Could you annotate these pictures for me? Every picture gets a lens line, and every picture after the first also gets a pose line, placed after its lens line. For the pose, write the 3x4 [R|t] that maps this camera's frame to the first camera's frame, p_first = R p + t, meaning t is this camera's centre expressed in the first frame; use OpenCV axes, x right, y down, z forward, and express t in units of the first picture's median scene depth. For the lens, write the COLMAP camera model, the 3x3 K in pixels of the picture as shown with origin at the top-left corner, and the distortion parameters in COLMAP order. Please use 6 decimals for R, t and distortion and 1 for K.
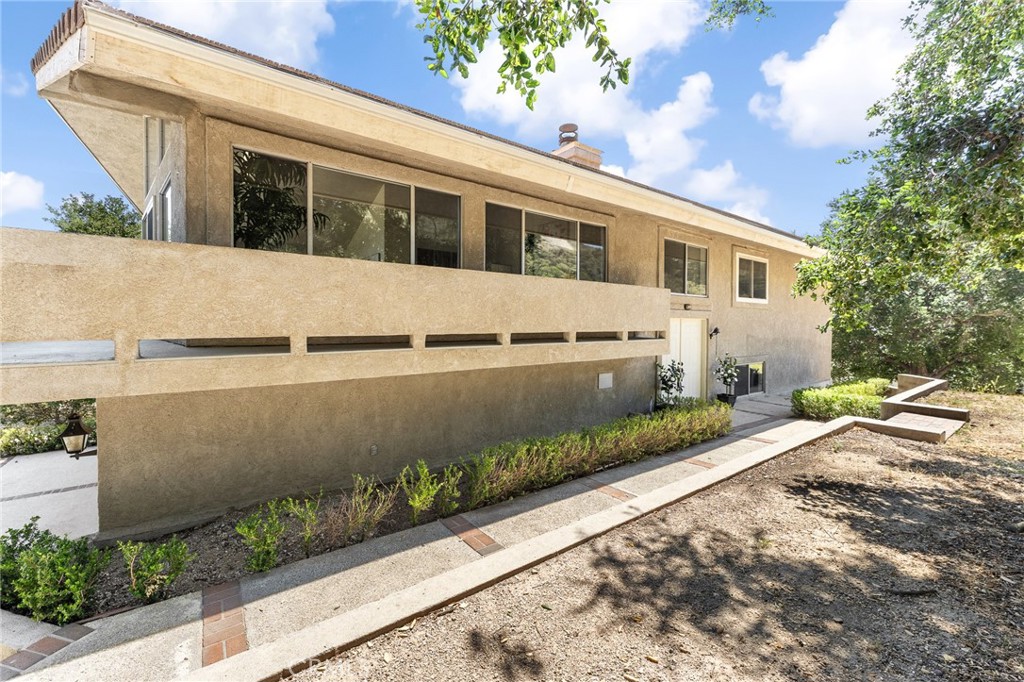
lens RADIAL K [[408.6, 0, 506.2], [0, 408.6, 337.6], [0, 0, 1]] dist [-0.000509, -0.000096]
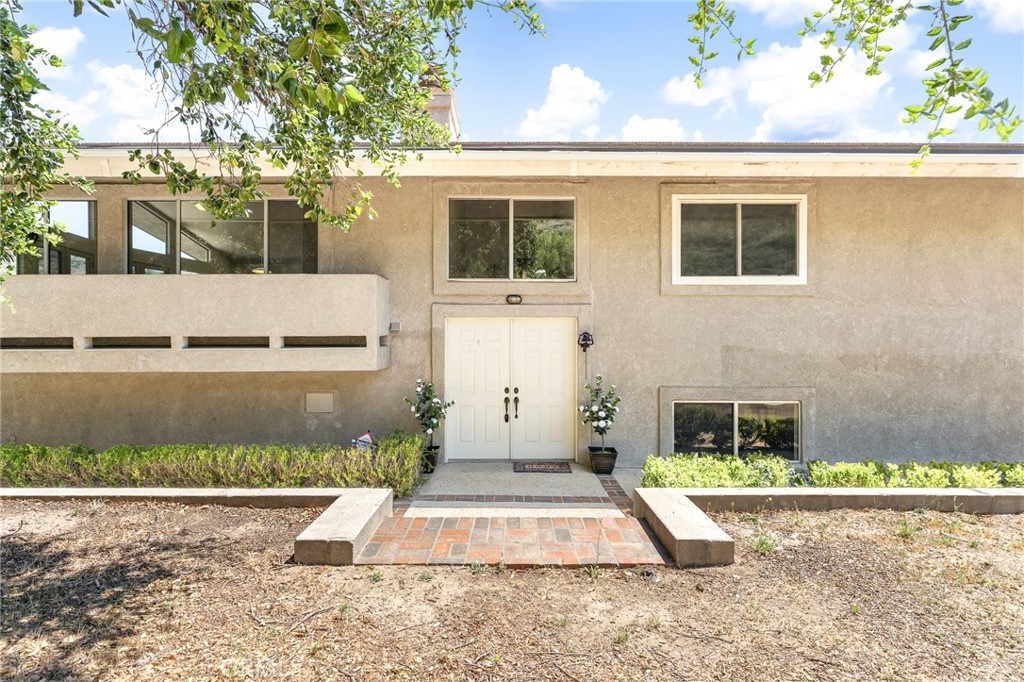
lens RADIAL K [[408.6, 0, 506.2], [0, 408.6, 337.6], [0, 0, 1]] dist [-0.000509, -0.000096]
pose [[0.809951, -0.006124, -0.586466, 1.038928], [-0.014331, 0.999440, -0.030229, 0.003824], [0.586323, 0.032888, 0.809409, 0.633151]]
